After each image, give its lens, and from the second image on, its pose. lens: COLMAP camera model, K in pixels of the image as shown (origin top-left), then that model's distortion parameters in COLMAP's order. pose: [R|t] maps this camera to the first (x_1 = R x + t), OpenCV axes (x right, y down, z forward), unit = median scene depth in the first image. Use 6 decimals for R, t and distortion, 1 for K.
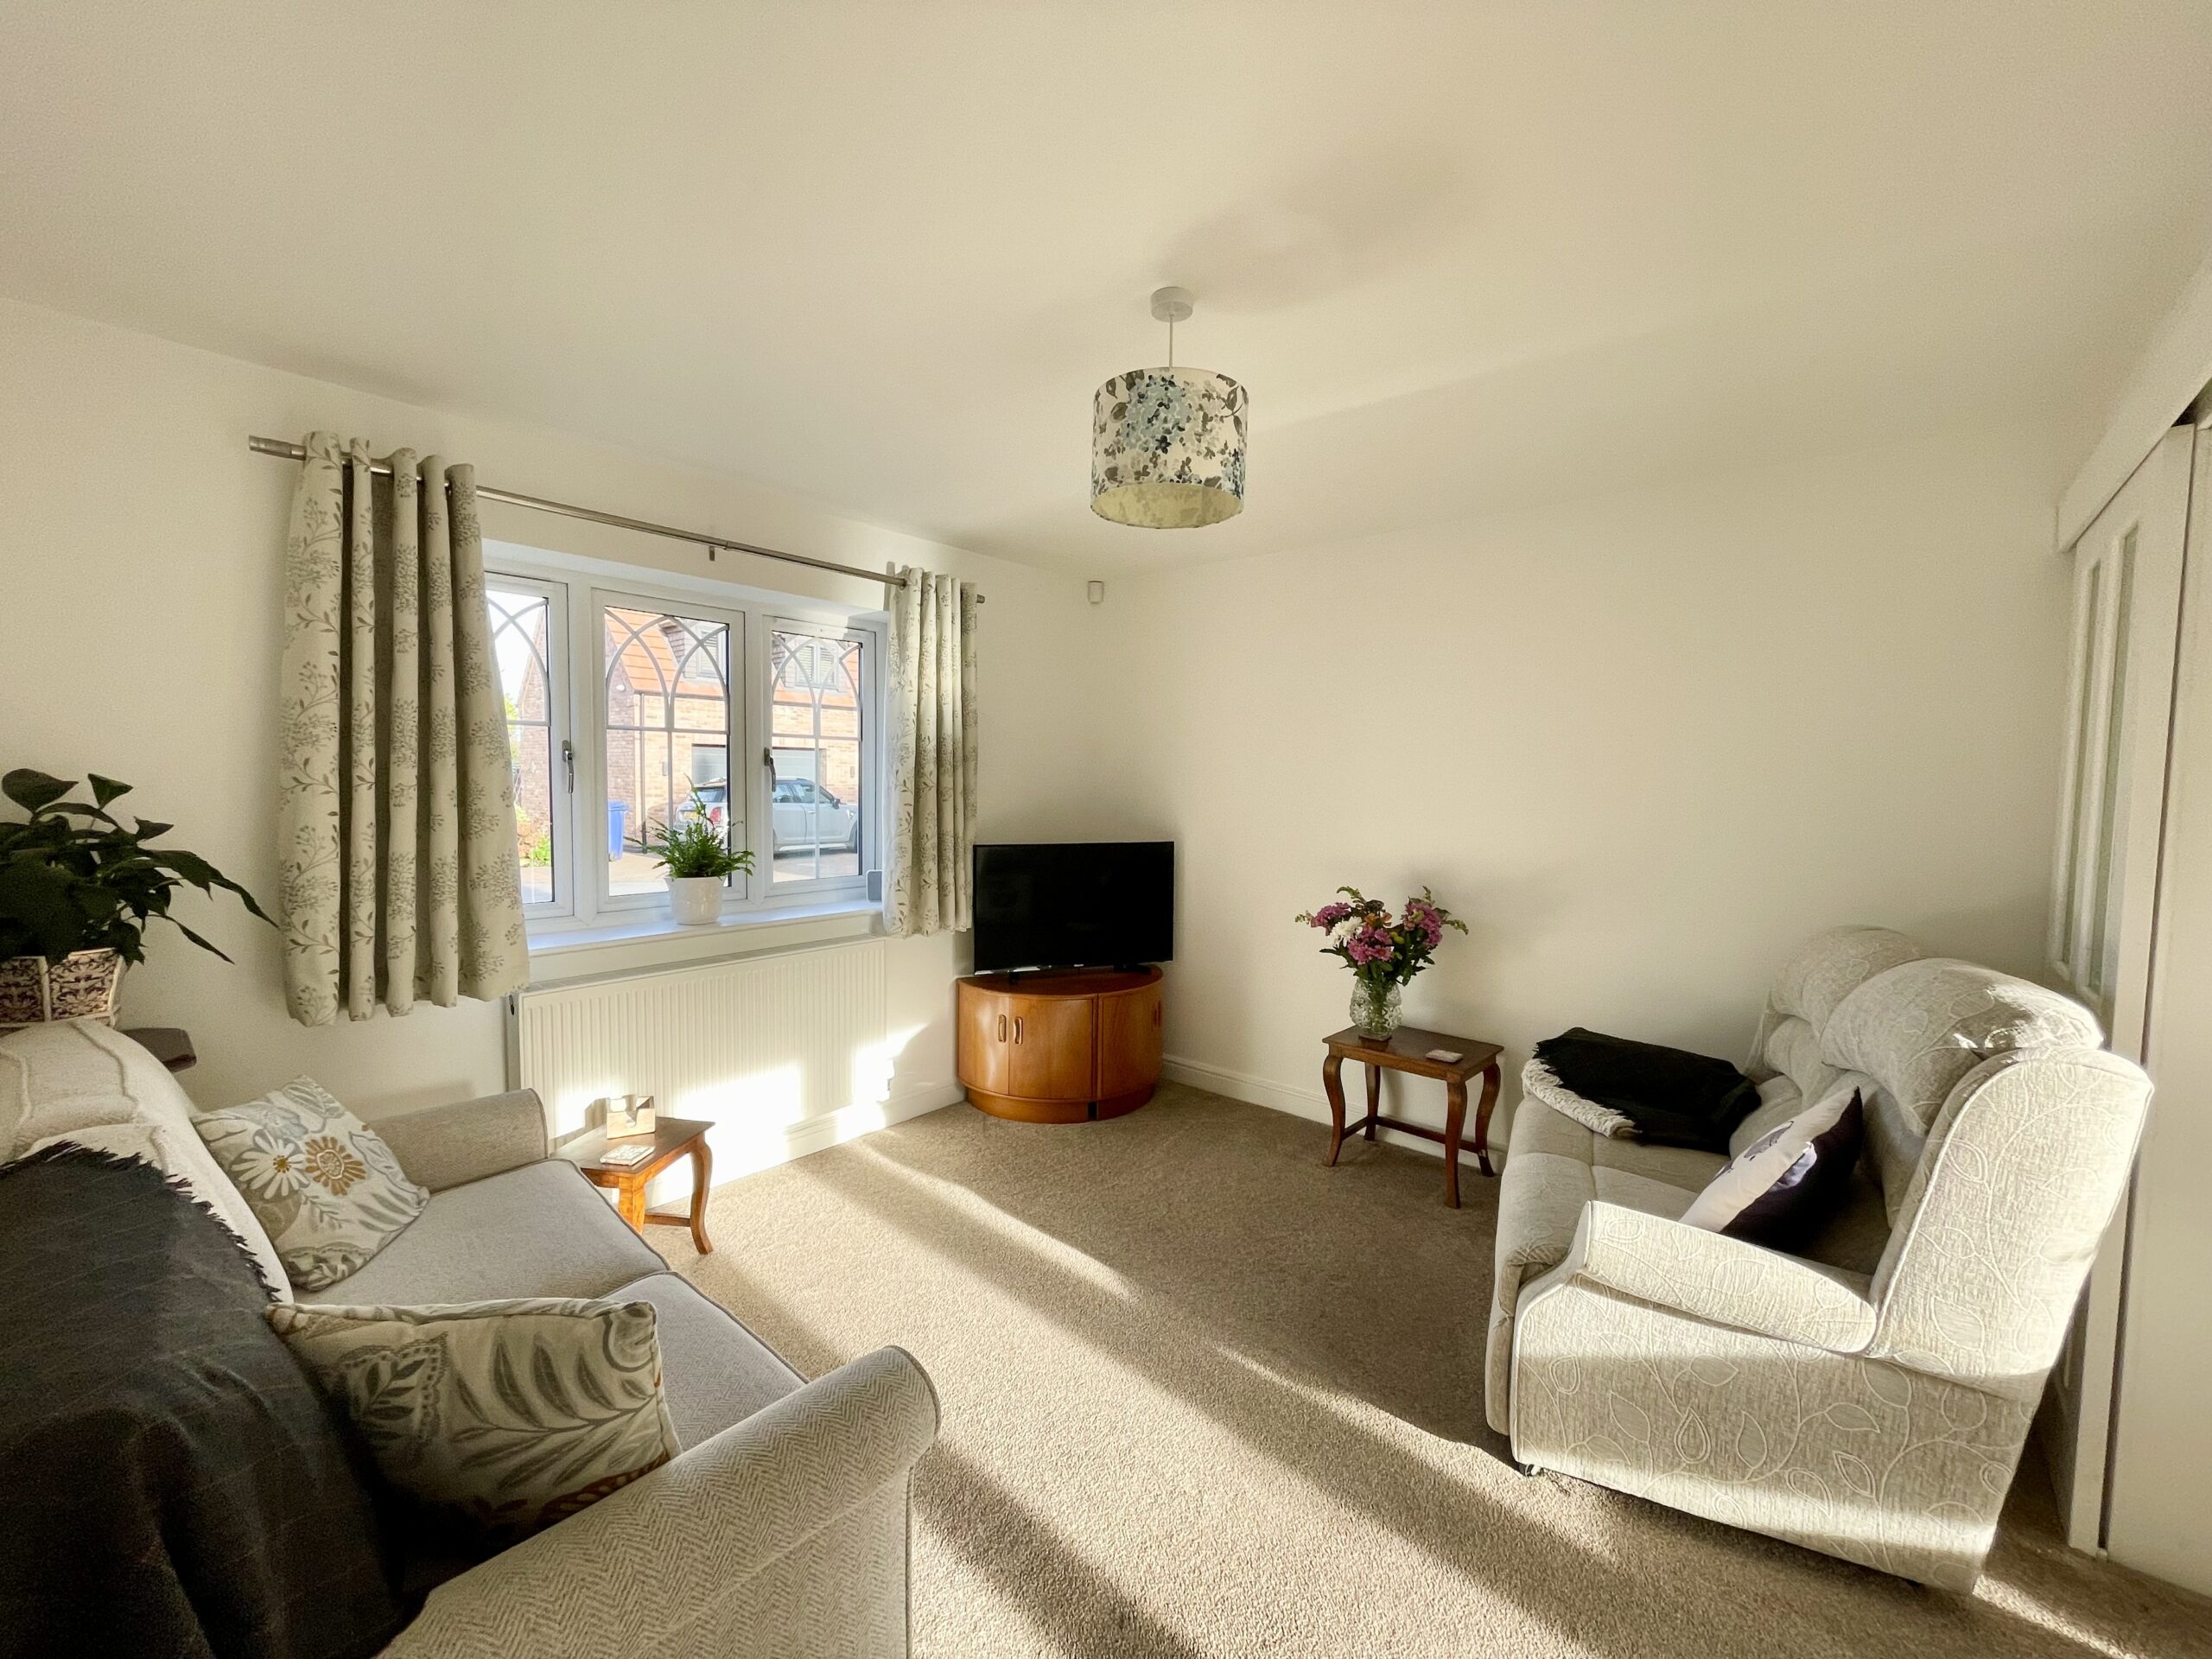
lens RADIAL K [[891.6, 0, 1104.3], [0, 891.6, 830.0], [0, 0, 1]] dist [-0.002450, 0.000179]
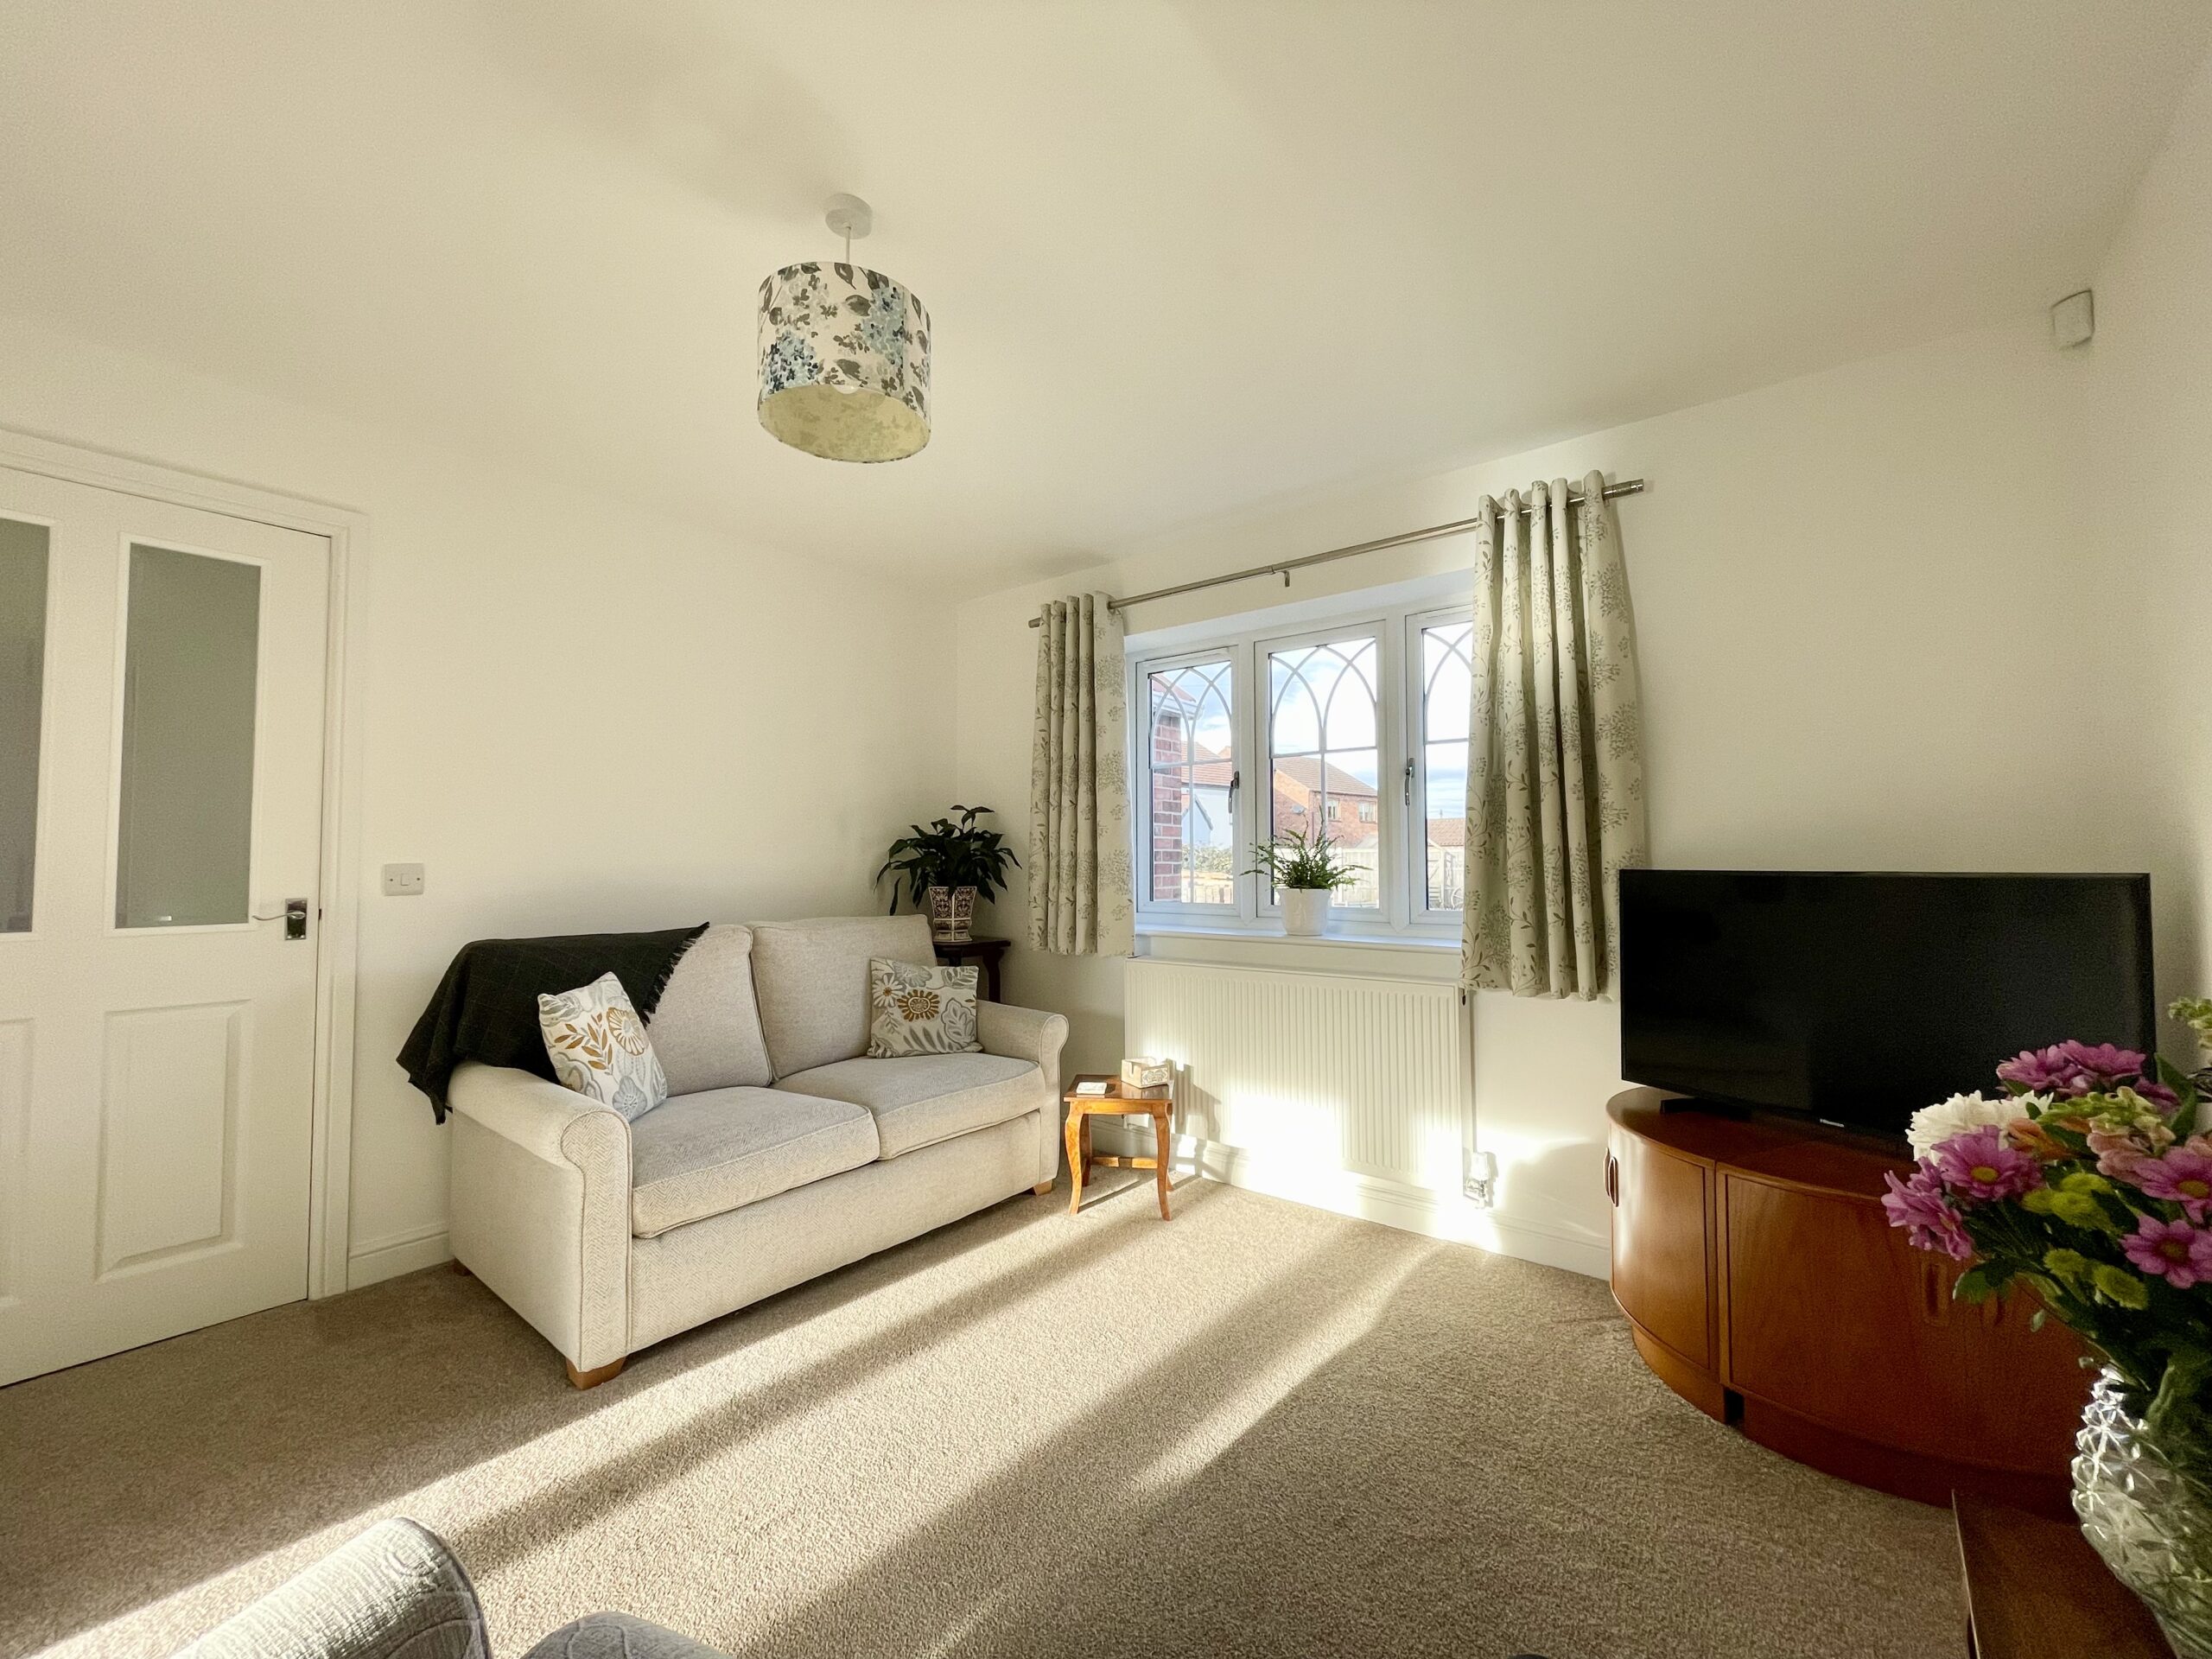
lens RADIAL K [[885.6, 0, 1105.6], [0, 885.6, 838.1], [0, 0, 1]] dist [-0.000158, 0.000120]
pose [[0.053307, -0.039448, -0.997799, 0.572780], [-0.059527, 0.997317, -0.042609, 0.052521], [0.996802, 0.061667, 0.050815, 0.744796]]
